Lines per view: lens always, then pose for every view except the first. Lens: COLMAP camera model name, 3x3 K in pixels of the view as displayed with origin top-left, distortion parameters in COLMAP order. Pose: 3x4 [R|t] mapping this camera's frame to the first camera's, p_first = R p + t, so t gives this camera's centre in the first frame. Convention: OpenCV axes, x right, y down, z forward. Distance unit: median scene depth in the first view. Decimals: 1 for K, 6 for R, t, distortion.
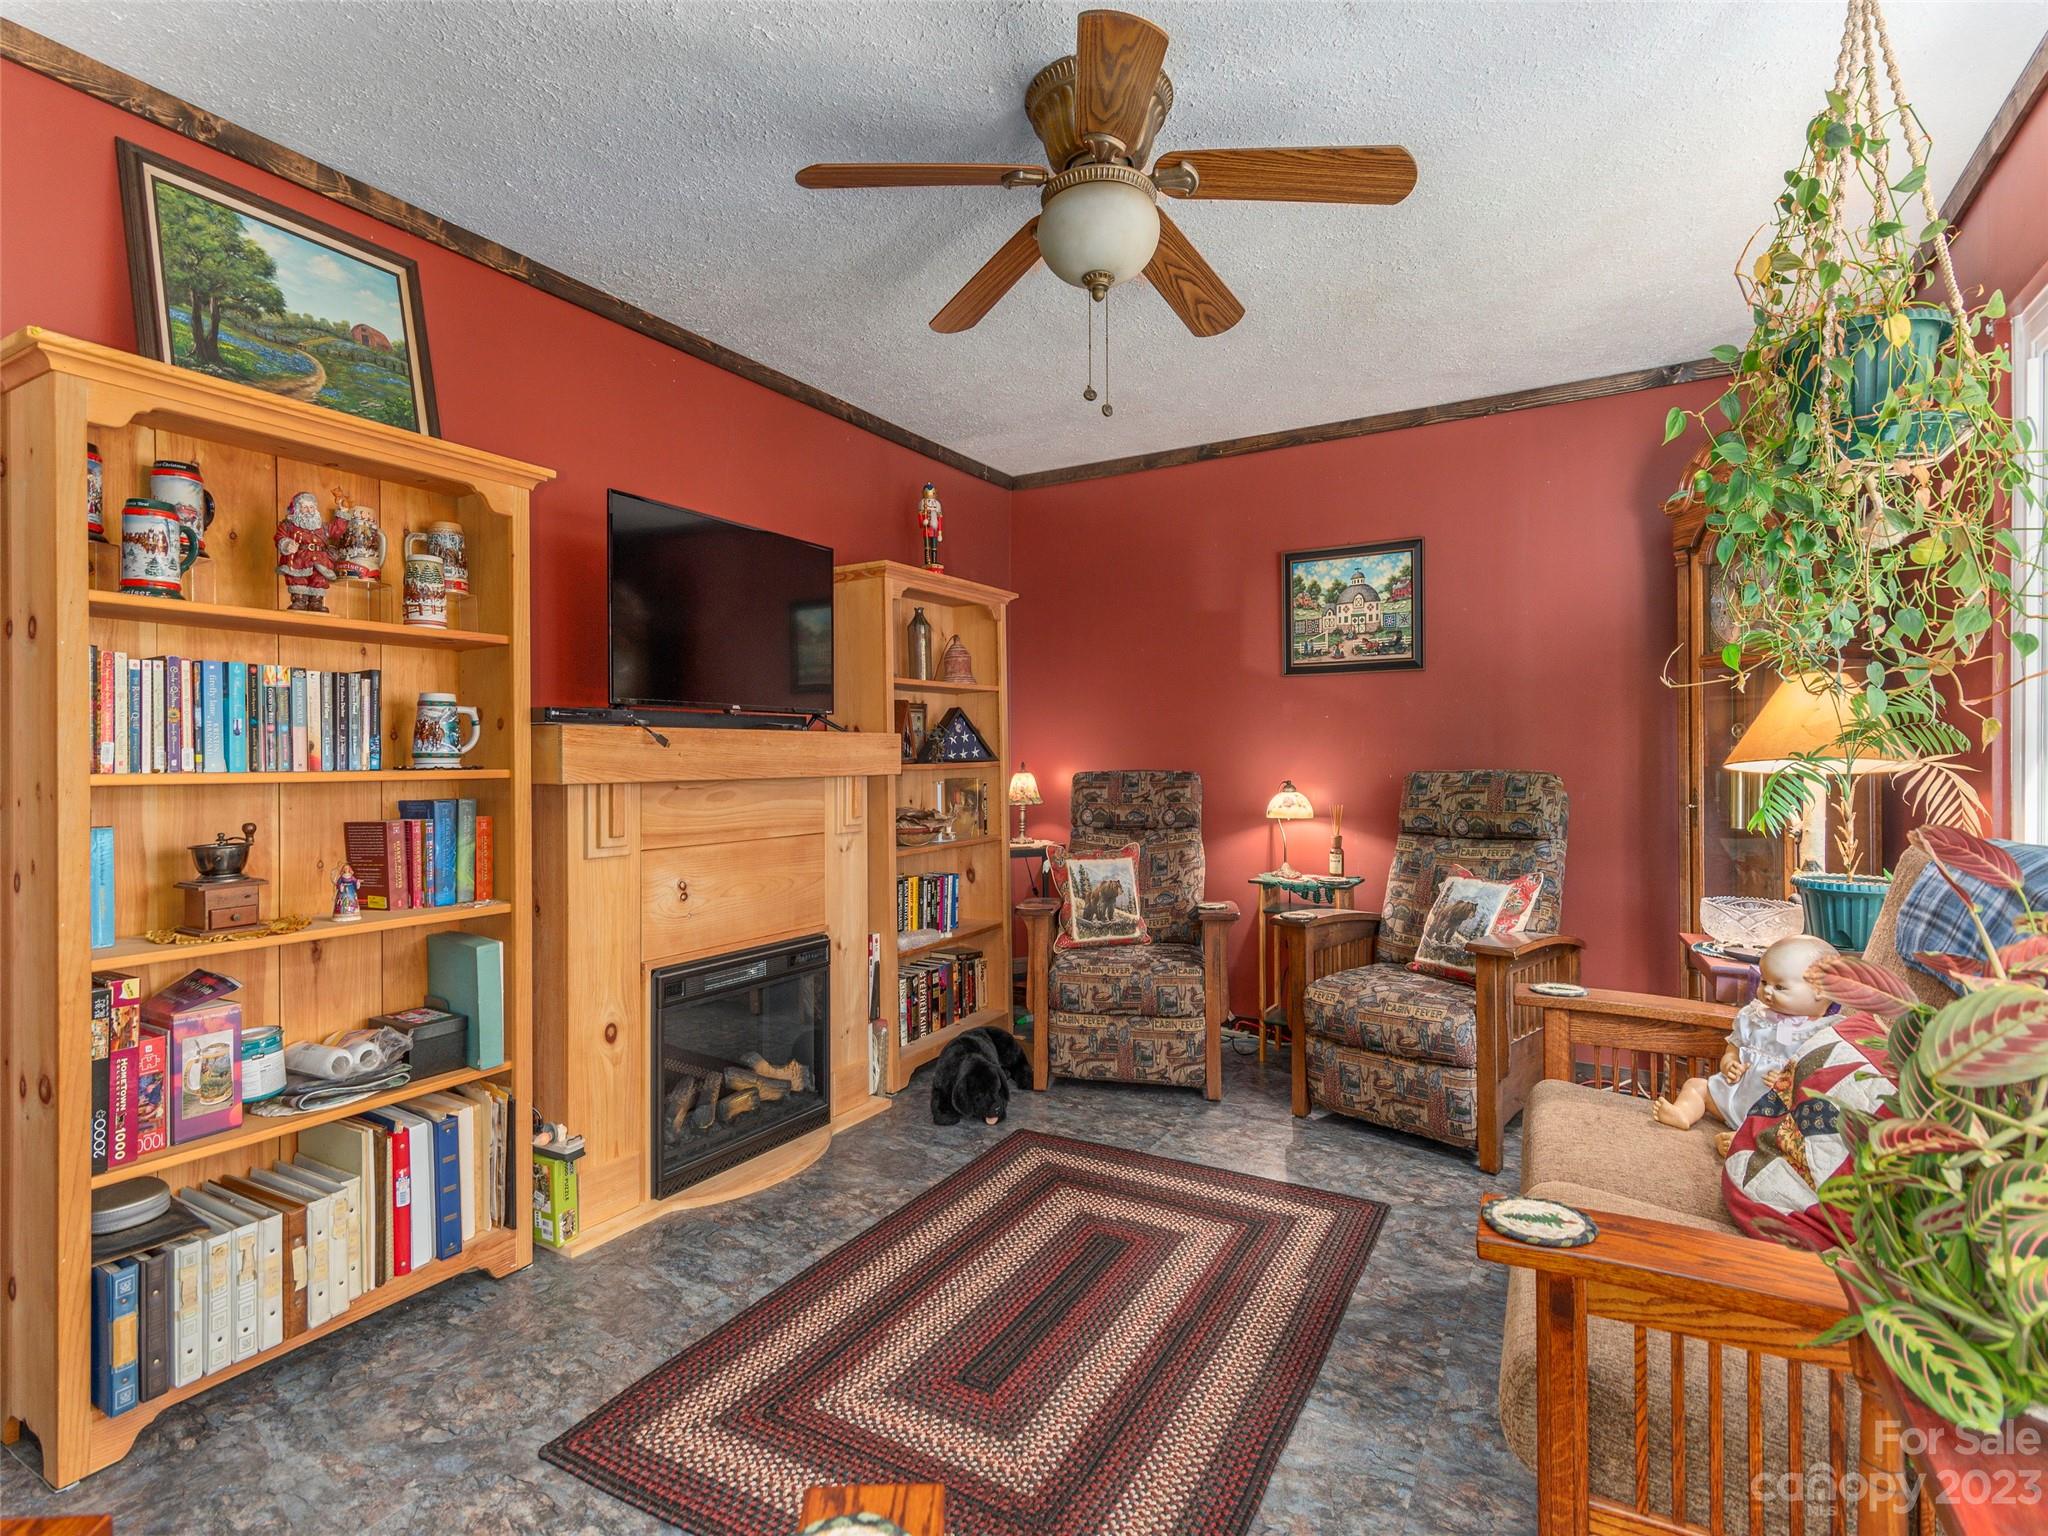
lens RADIAL K [[1024.5, 0, 1016.9], [0, 1024.5, 763.7], [0, 0, 1]] dist [0.015535, -0.005215]
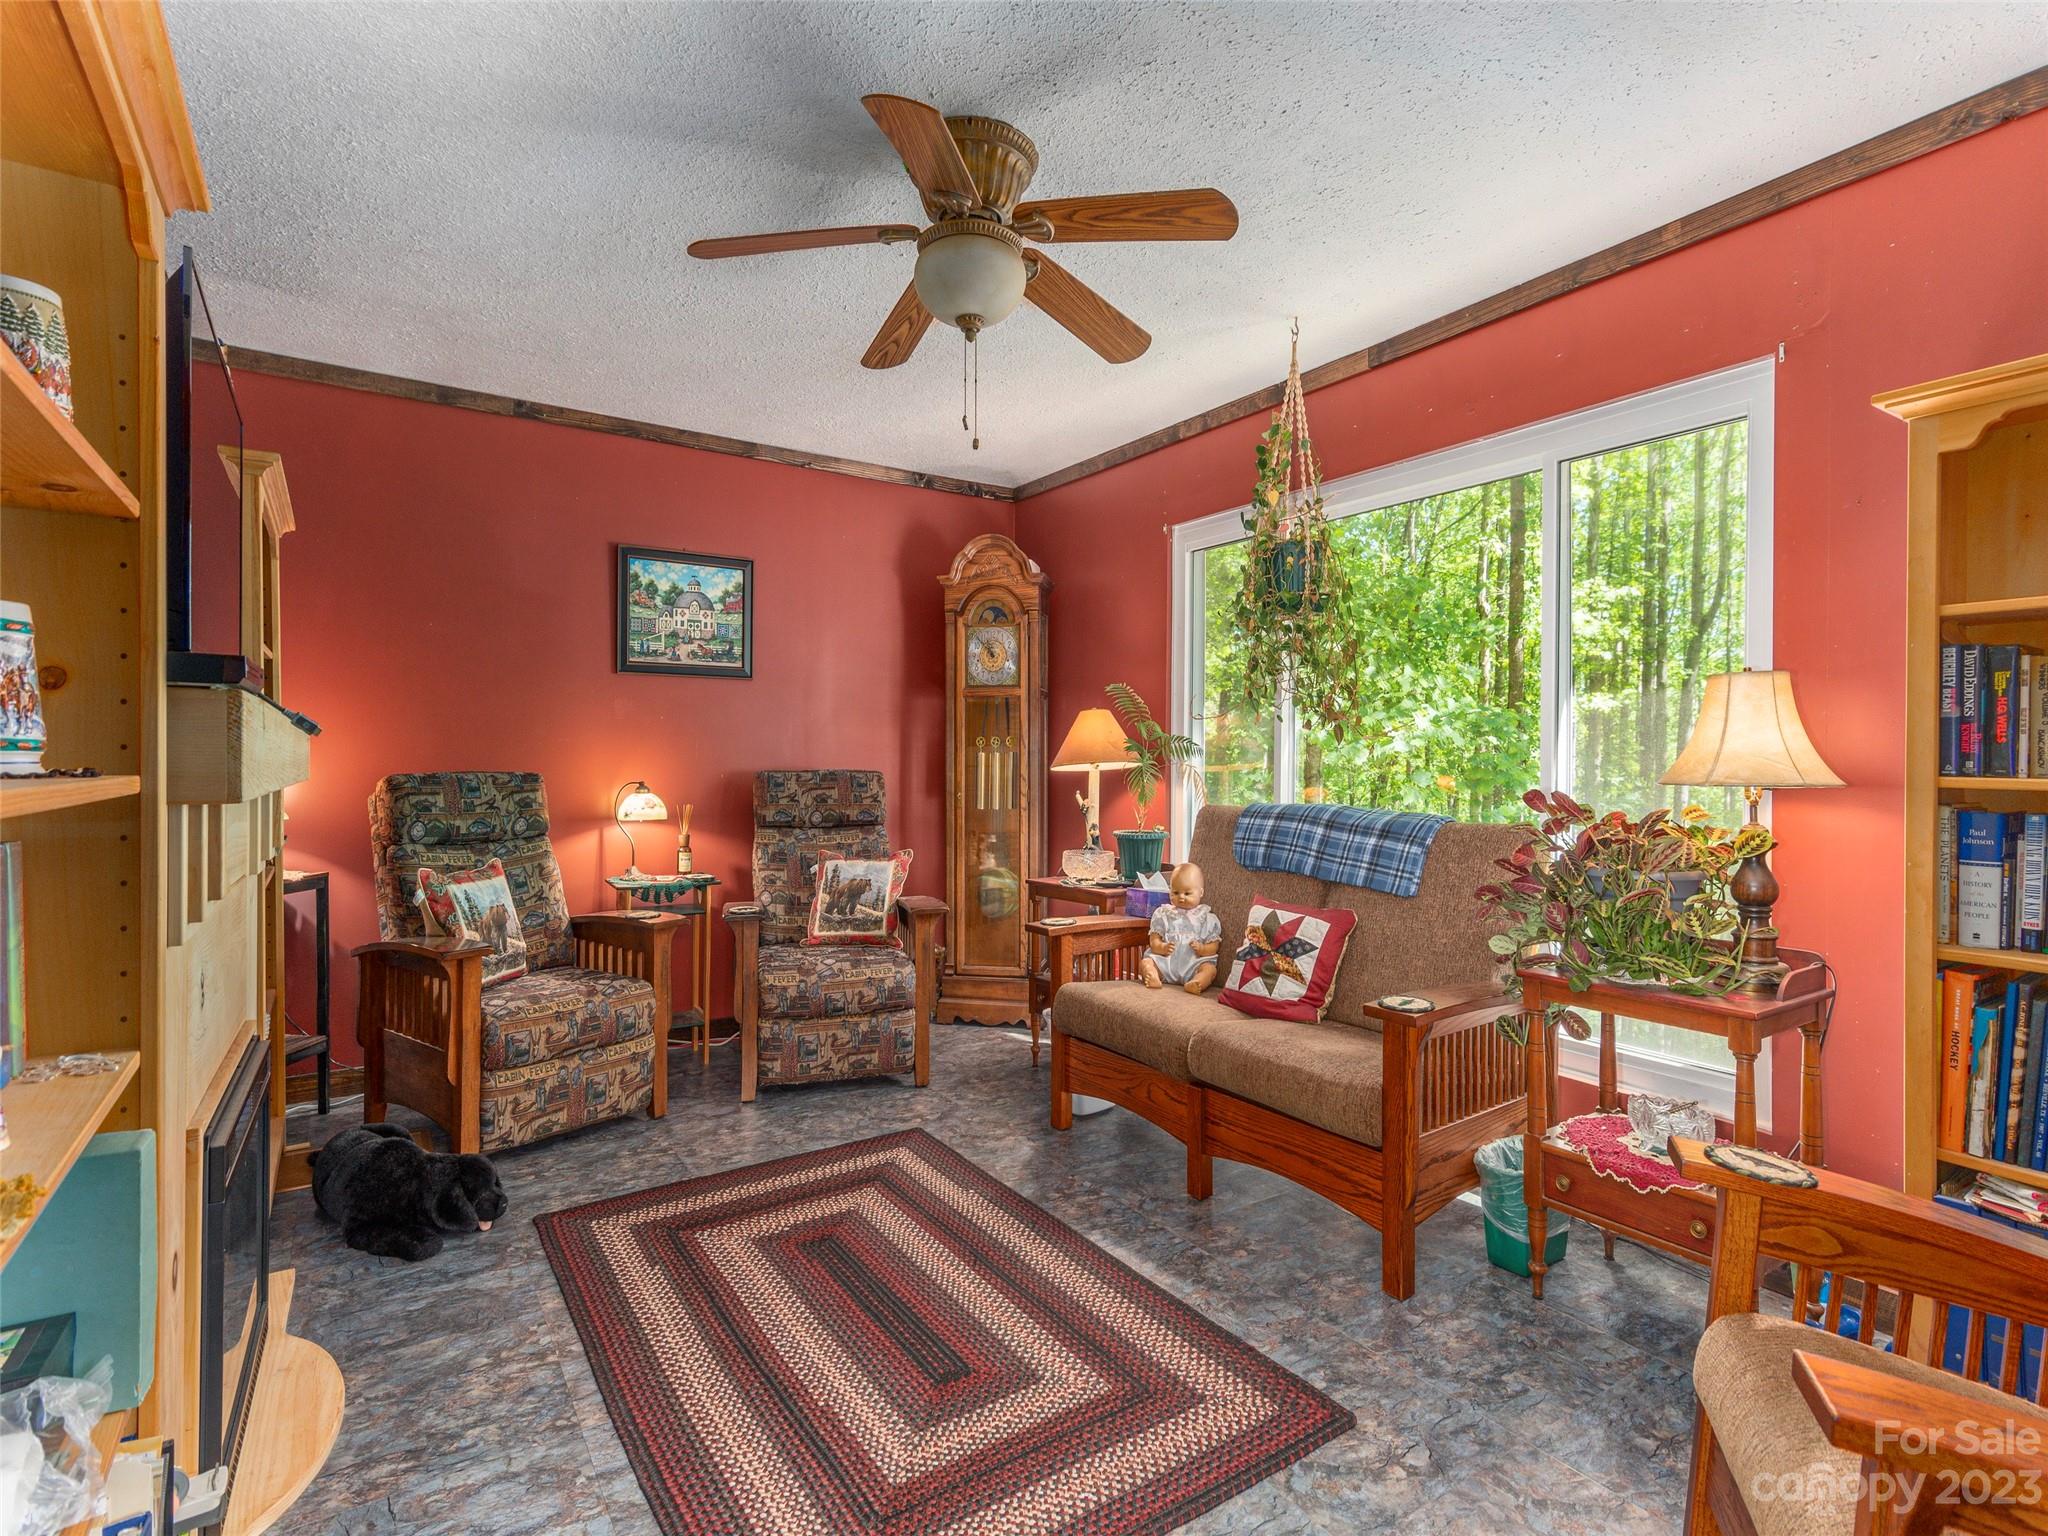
lens RADIAL K [[1024.5, 0, 1027.6], [0, 1024.5, 766.6], [0, 0, 1]] dist [0.015535, -0.005215]
pose [[0.427694, -0.000726, 0.903923, -0.509237], [-0.001596, 0.999998, 0.001559, 0.000370], [-0.903922, -0.002110, 0.427692, 0.275696]]
